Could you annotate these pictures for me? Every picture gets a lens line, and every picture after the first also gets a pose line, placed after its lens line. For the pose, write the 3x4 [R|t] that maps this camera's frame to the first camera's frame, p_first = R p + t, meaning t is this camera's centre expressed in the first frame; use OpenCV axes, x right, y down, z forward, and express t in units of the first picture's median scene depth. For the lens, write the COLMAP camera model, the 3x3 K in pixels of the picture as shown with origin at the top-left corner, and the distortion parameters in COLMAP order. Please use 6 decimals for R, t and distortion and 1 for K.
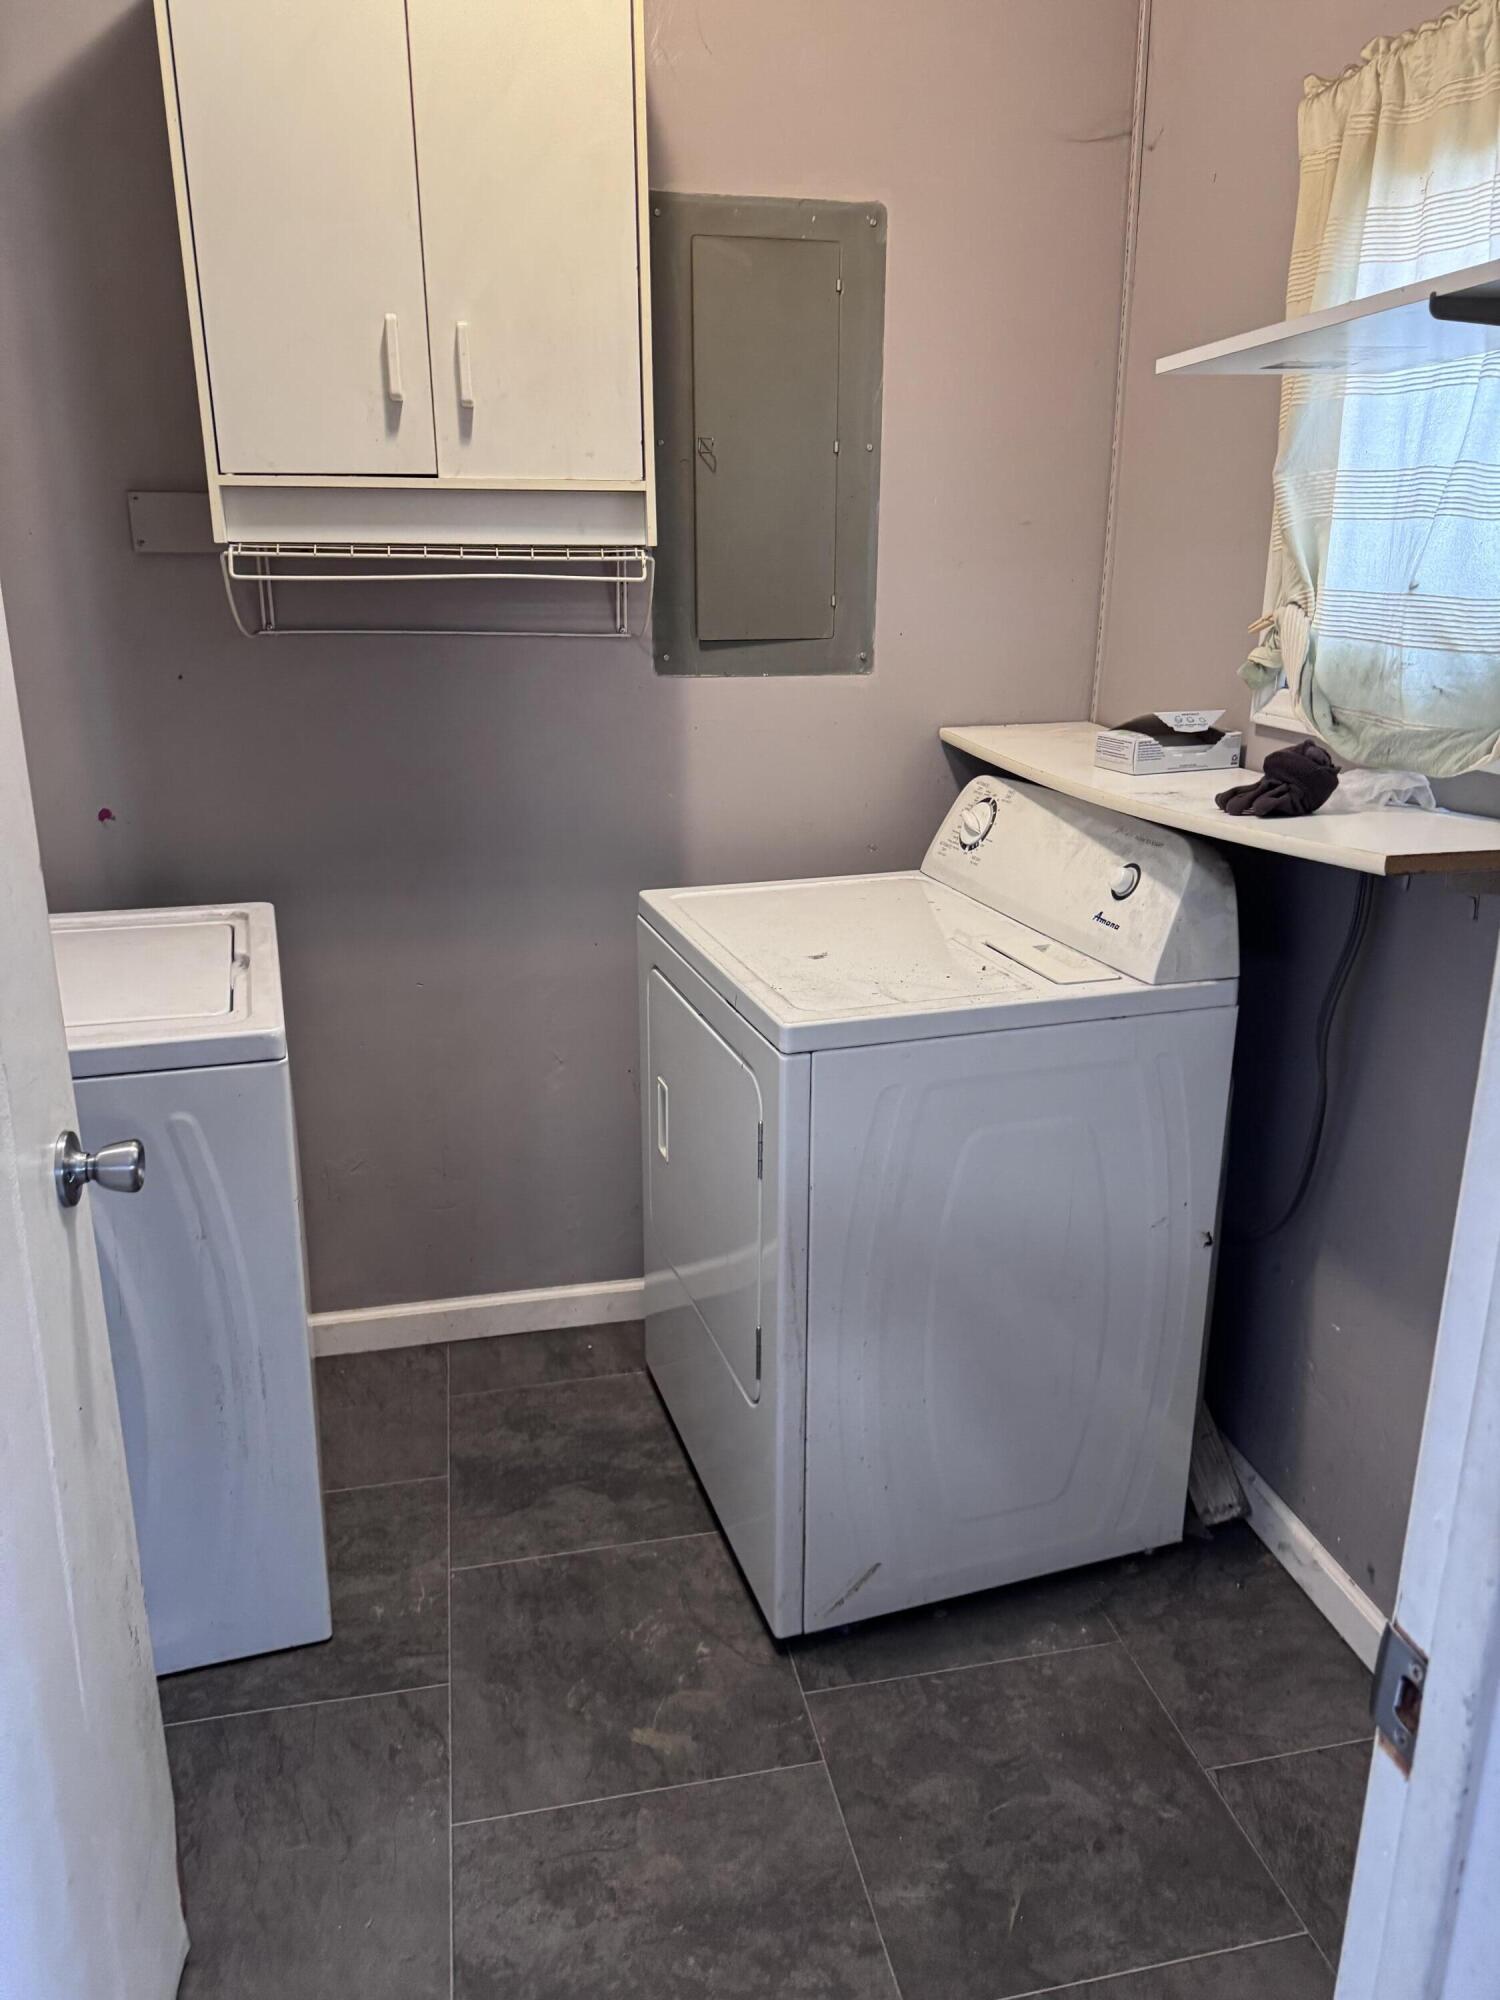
lens RADIAL K [[1388.8, 0, 761.5], [0, 1388.8, 999.3], [0, 0, 1]] dist [0.112935, -0.162036]
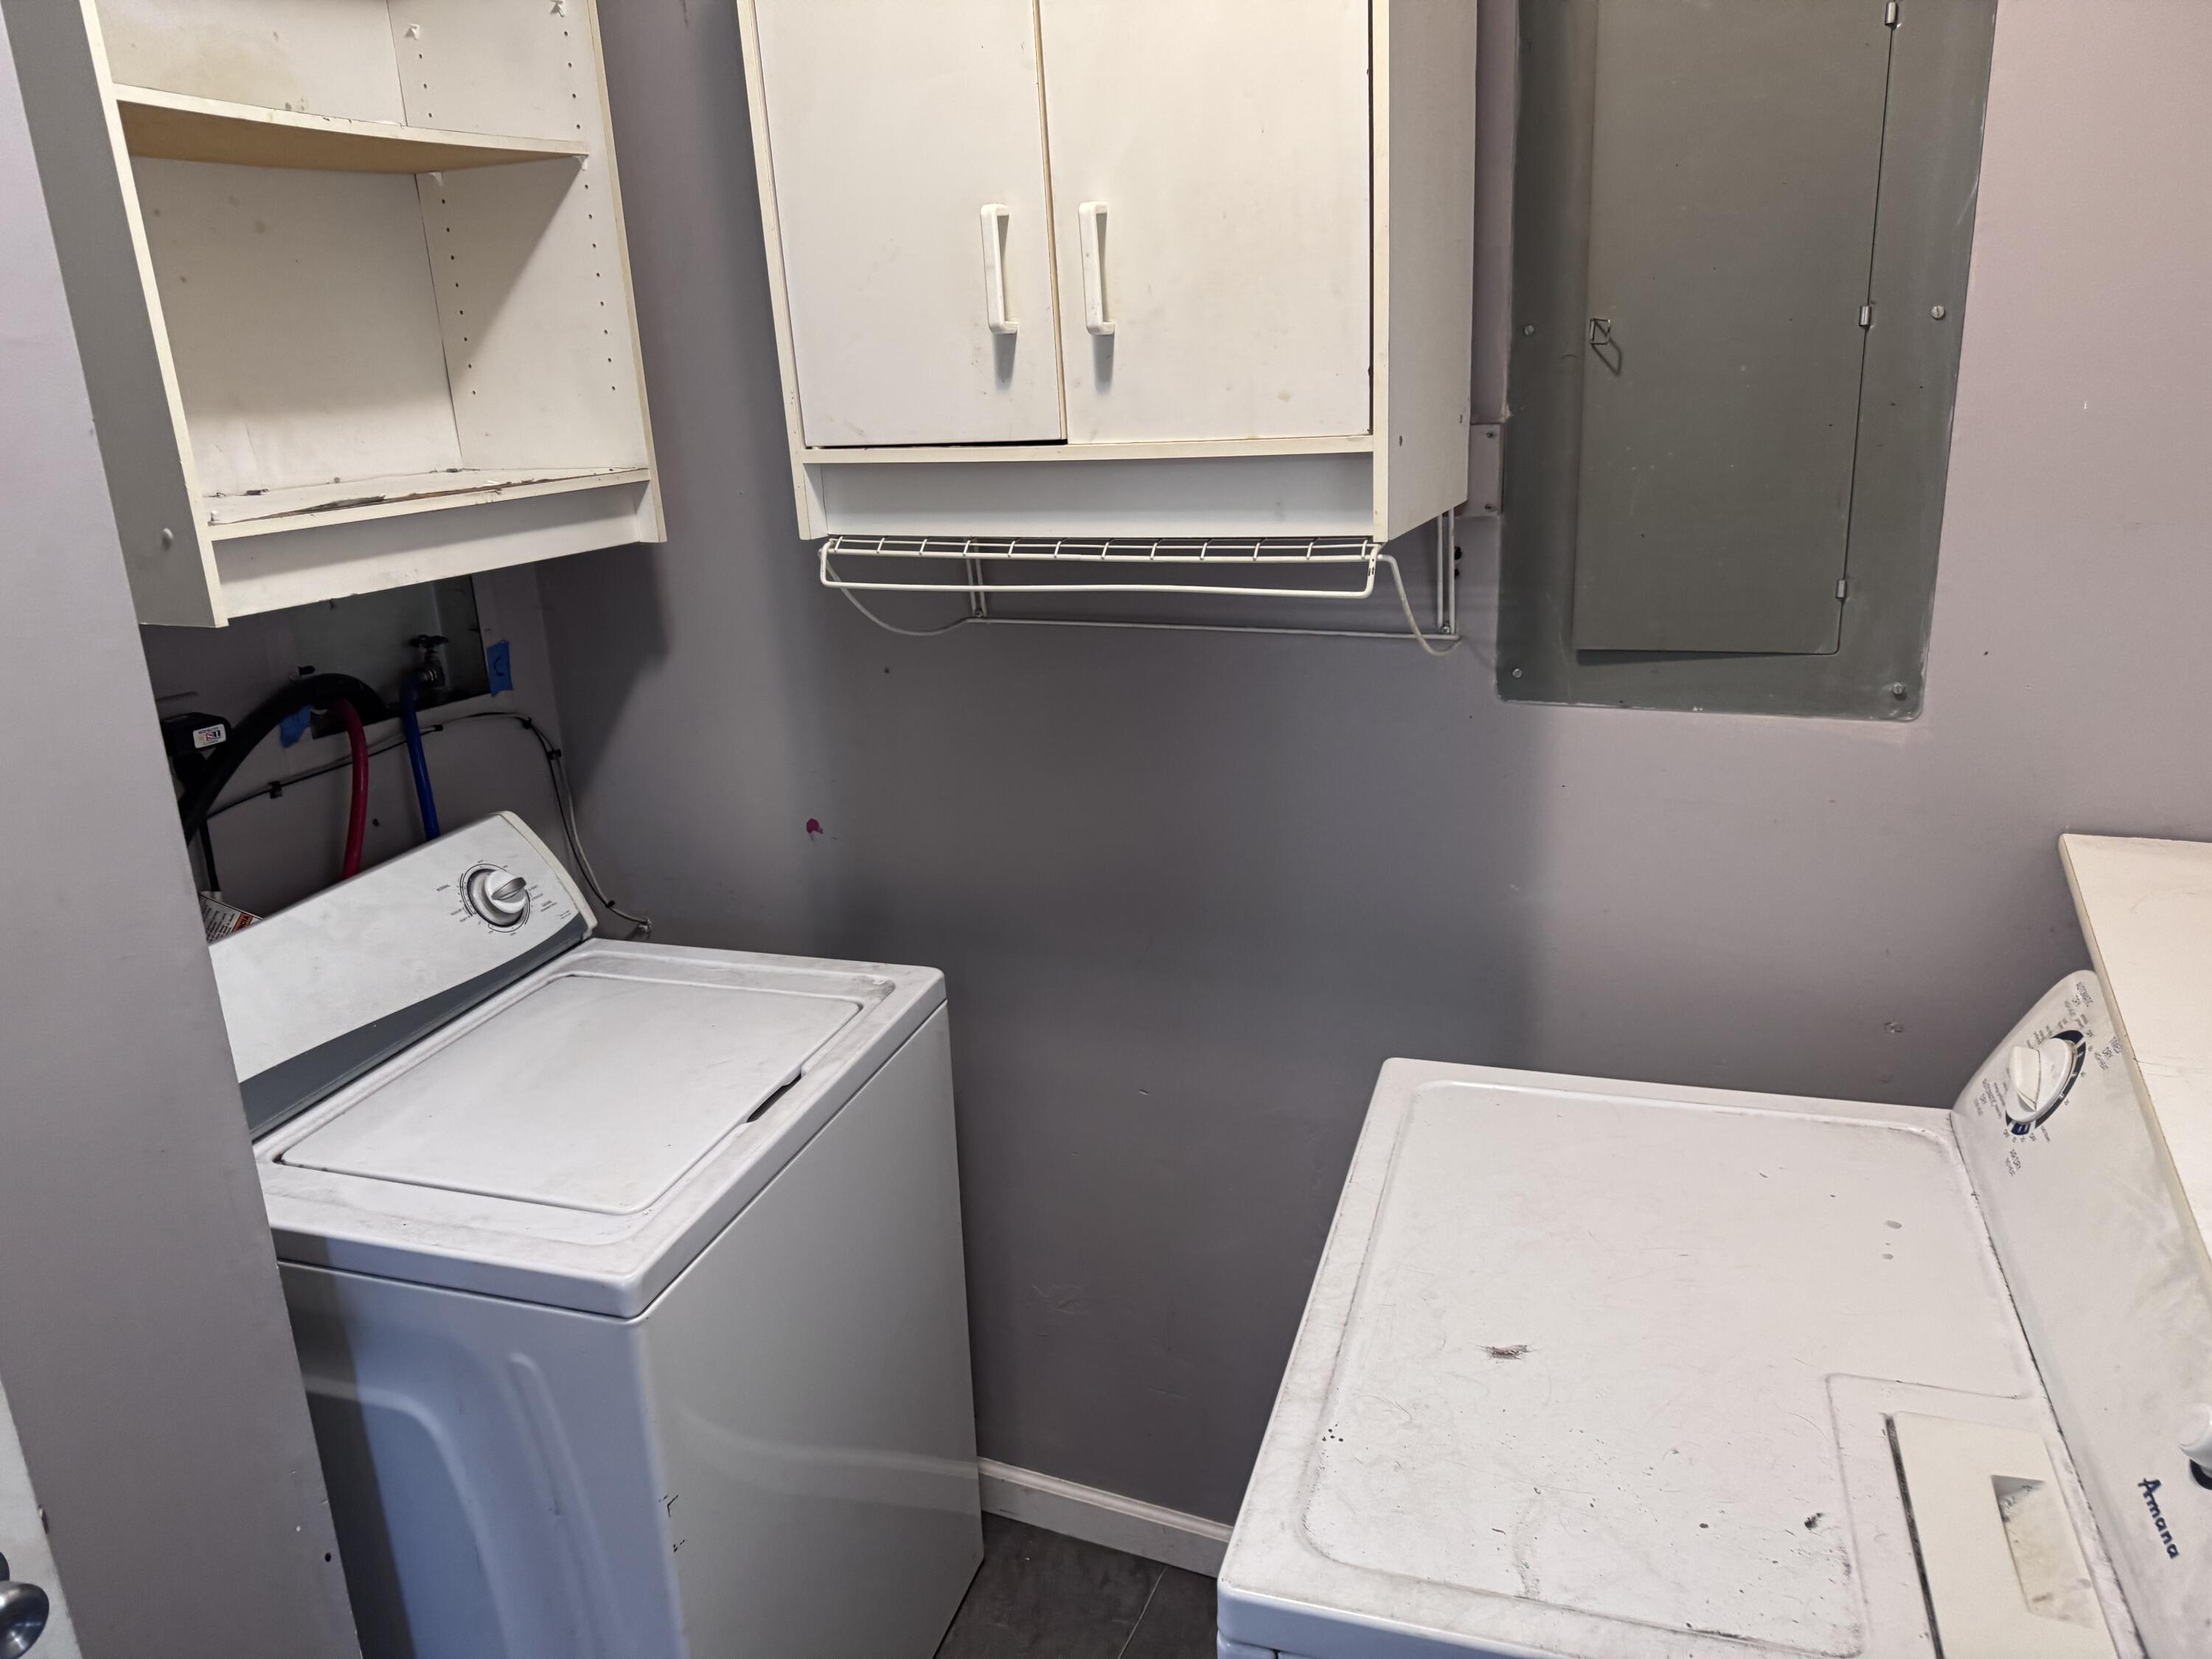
lens RADIAL K [[1507.5, 0, 1152.1], [0, 1507.5, 823.8], [0, 0, 1]] dist [0.218829, -0.386327]
pose [[0.807905, 0.138897, -0.572710, 0.227015], [-0.129661, 0.989909, 0.057170, -0.230370], [0.574871, 0.028070, 0.817762, 0.426489]]
